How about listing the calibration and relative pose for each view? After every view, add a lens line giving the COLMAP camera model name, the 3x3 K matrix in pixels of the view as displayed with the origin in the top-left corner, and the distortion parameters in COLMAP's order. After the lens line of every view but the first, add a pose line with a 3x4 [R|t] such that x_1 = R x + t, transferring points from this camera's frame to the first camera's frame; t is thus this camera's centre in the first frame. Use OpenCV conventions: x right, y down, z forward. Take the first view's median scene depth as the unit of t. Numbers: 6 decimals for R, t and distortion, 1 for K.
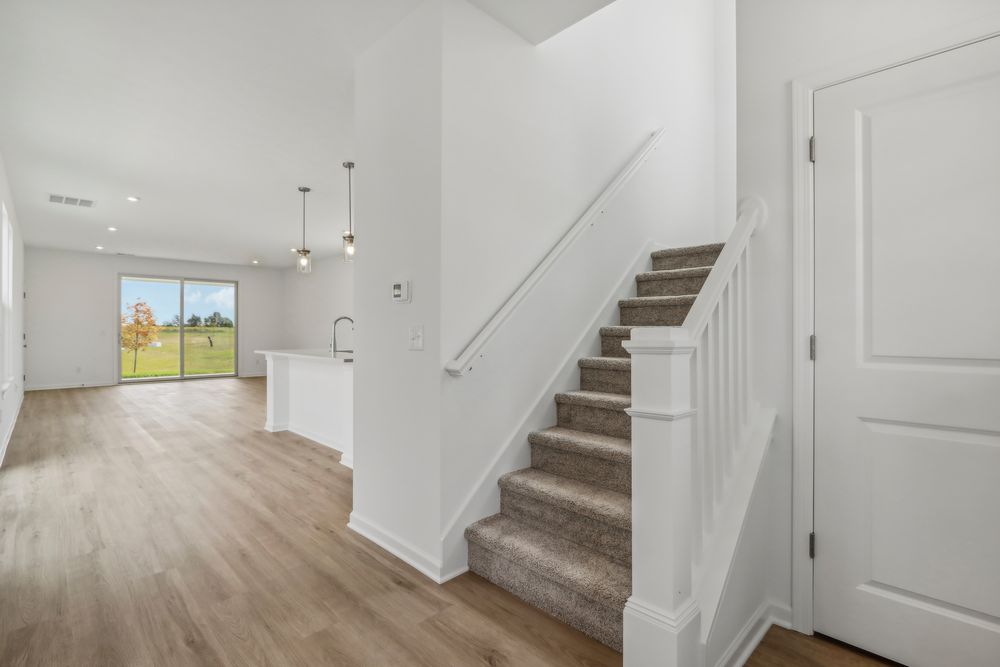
lens RADIAL K [[469.7, 0, 499.1], [0, 469.7, 333.8], [0, 0, 1]] dist [-0.010171, 0.000080]
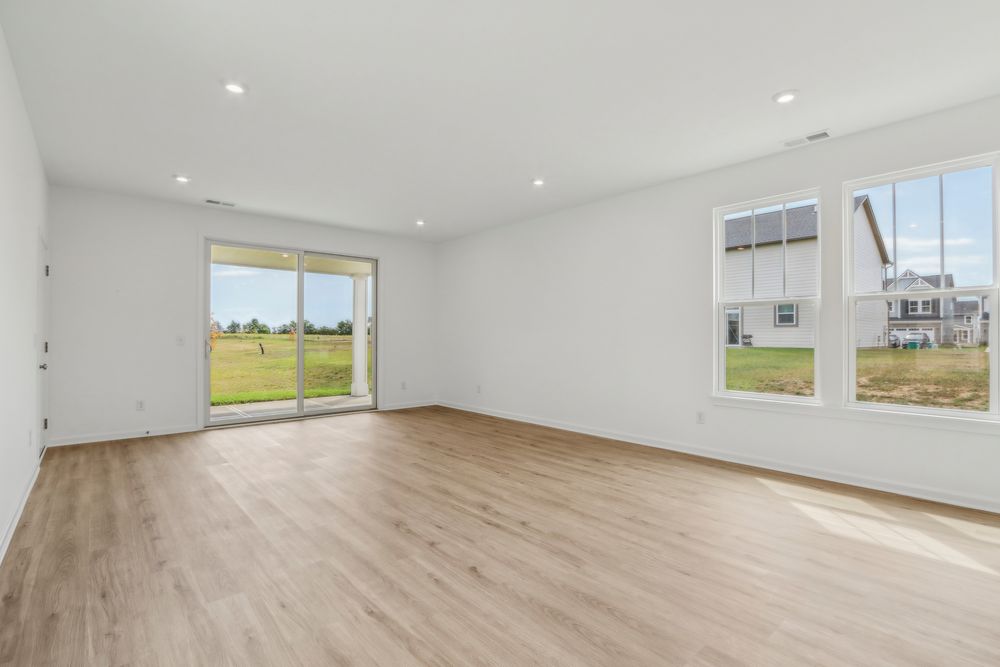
lens RADIAL K [[469.7, 0, 502.7], [0, 469.7, 338.3], [0, 0, 1]] dist [-0.010171, 0.000080]
pose [[0.998618, 0.002016, -0.052514, -0.435209], [-0.002296, 0.999983, -0.005284, -0.002144], [0.052502, 0.005397, 0.998606, 0.458357]]
